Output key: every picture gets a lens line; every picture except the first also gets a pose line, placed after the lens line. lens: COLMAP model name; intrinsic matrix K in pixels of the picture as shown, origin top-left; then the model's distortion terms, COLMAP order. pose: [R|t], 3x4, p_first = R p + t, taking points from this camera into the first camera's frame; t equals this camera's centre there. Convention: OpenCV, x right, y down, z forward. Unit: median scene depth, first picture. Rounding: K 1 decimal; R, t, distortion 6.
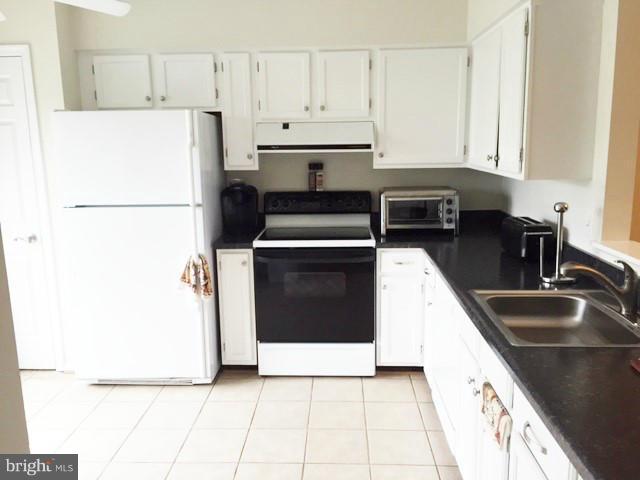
lens RADIAL K [[550.1, 0, 320.0], [0, 550.1, 240.0], [0, 0, 1]] dist [0.013523, -0.006514]
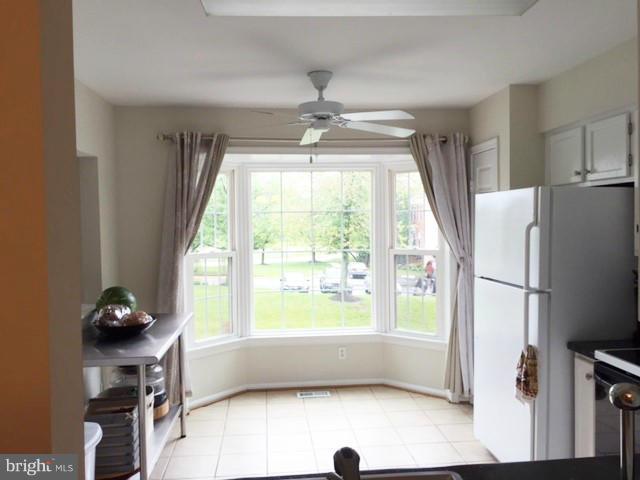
lens RADIAL K [[543.3, 0, 320.0], [0, 543.3, 240.0], [0, 0, 1]] dist [0.059128, -0.001823]
pose [[0.128075, 0.049767, -0.990515, 0.570814], [-0.182744, 0.982823, 0.025751, -0.096709], [0.974783, 0.177713, 0.134969, 0.498629]]
